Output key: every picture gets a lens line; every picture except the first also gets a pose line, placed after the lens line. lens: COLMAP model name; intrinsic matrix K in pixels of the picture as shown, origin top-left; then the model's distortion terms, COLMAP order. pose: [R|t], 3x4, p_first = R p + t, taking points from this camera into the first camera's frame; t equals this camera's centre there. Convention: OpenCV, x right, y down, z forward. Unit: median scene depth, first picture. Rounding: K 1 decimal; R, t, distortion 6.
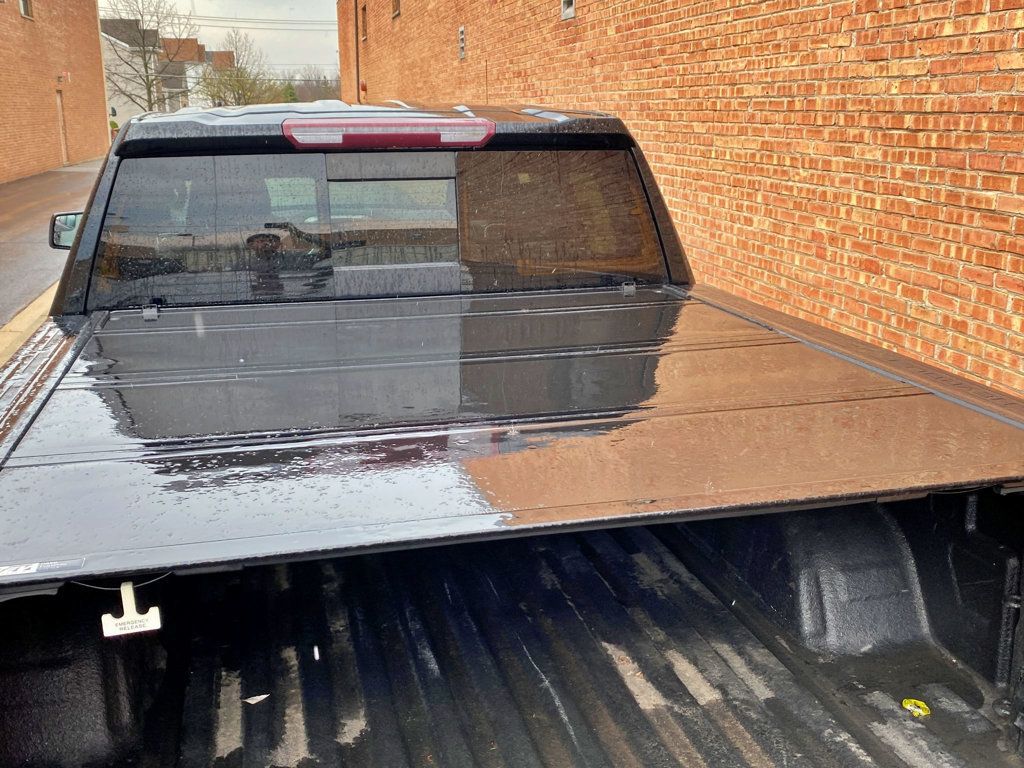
lens RADIAL K [[1075.0, 0, 512.0], [0, 1075.0, 384.0], [0, 0, 1]] dist [0.127239, -0.398499]
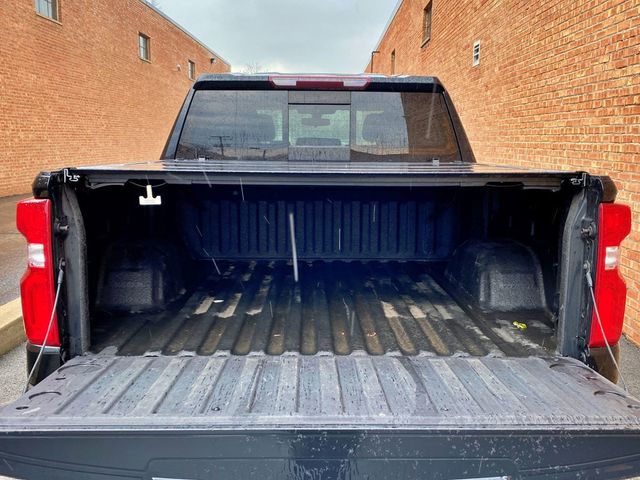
lens RADIAL K [[671.4, 0, 320.0], [0, 671.4, 240.0], [0, 0, 1]] dist [0.088660, -0.198924]
pose [[0.975296, 0.050630, -0.215023, 0.113377], [-0.072408, 0.992875, -0.094639, 0.119749], [0.208700, 0.107871, 0.972013, -0.139509]]
